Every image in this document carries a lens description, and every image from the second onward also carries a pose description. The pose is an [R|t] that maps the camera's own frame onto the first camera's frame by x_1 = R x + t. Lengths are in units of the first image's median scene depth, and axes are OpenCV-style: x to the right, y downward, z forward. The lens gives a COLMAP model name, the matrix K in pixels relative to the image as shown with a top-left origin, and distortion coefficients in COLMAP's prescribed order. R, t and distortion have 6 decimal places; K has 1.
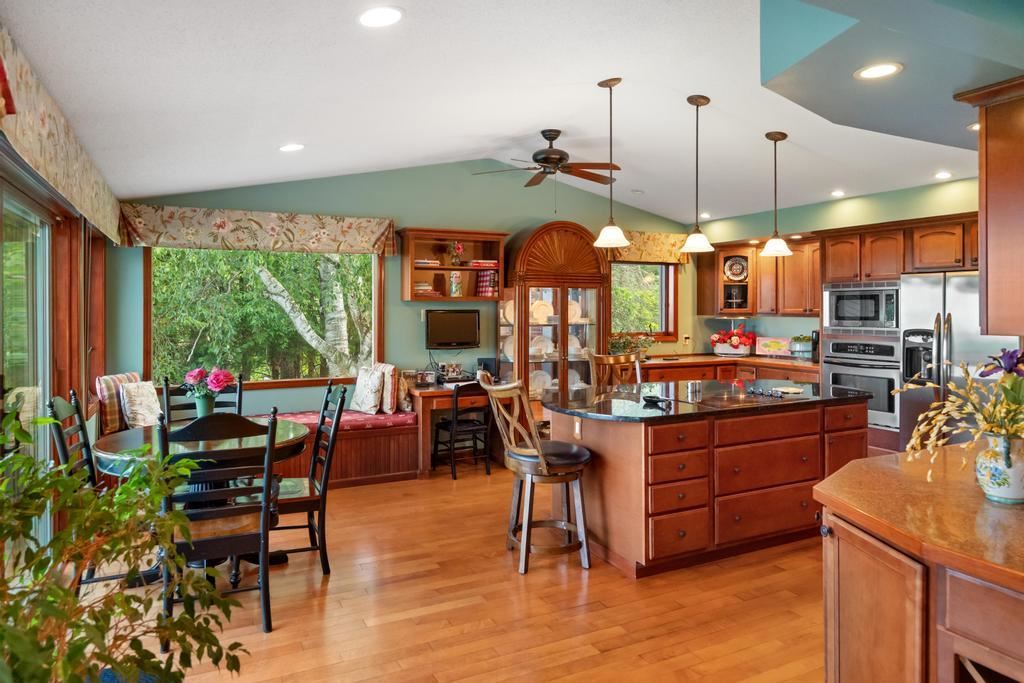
lens RADIAL K [[653.2, 0, 504.4], [0, 653.2, 307.9], [0, 0, 1]] dist [-0.008259, 0.002193]
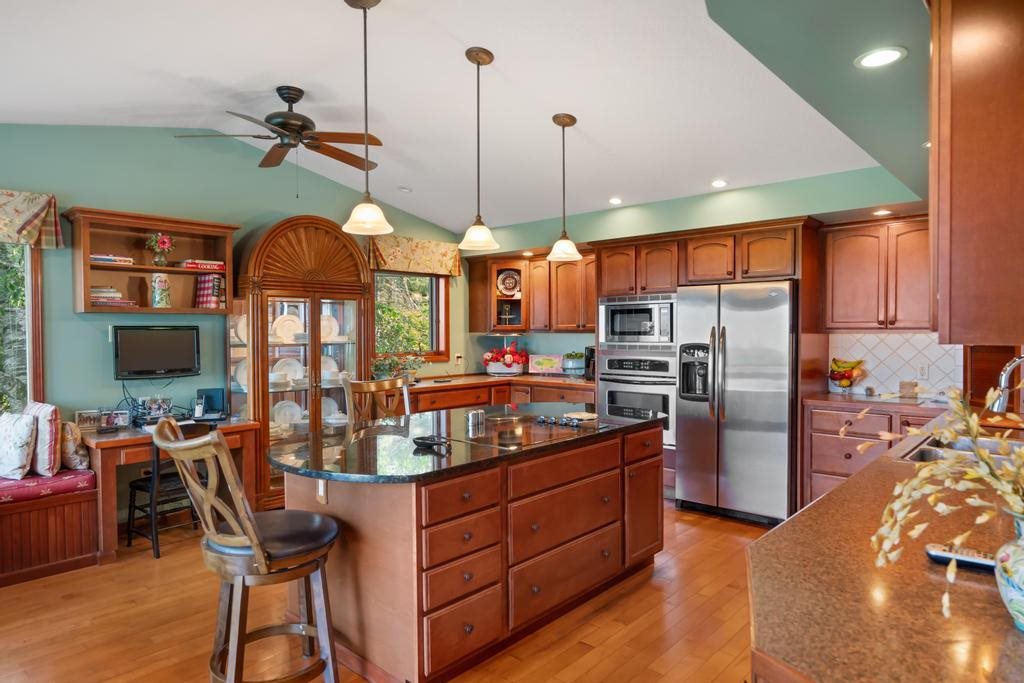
lens RADIAL K [[613.3, 0, 511.7], [0, 613.3, 342.6], [0, 0, 1]] dist [-0.003051, -0.000328]
pose [[0.931437, -0.011698, 0.363714, 0.048012], [0.004154, 0.999760, 0.021516, 0.009956], [-0.363878, -0.018530, 0.931262, 0.232041]]
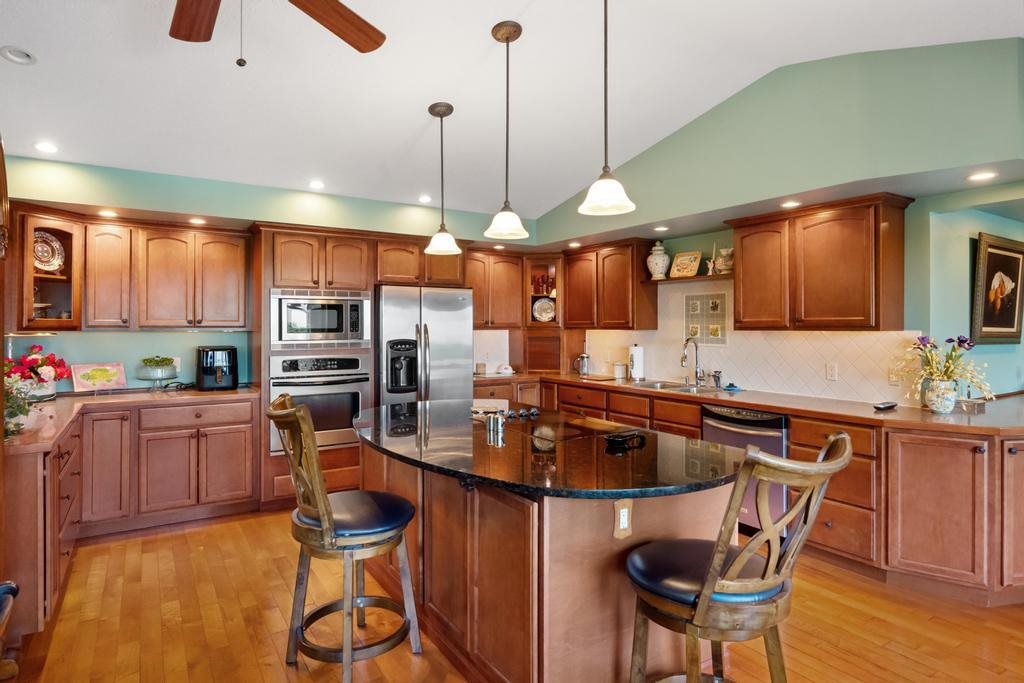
lens RADIAL K [[565.9, 0, 516.9], [0, 565.9, 339.7], [0, 0, 1]] dist [0.001565, 0.001112]
pose [[-0.114429, -0.022747, 0.993171, -0.268055], [-0.000084, 0.999738, 0.022887, 0.011416], [-0.993431, 0.002535, -0.114401, 0.849729]]
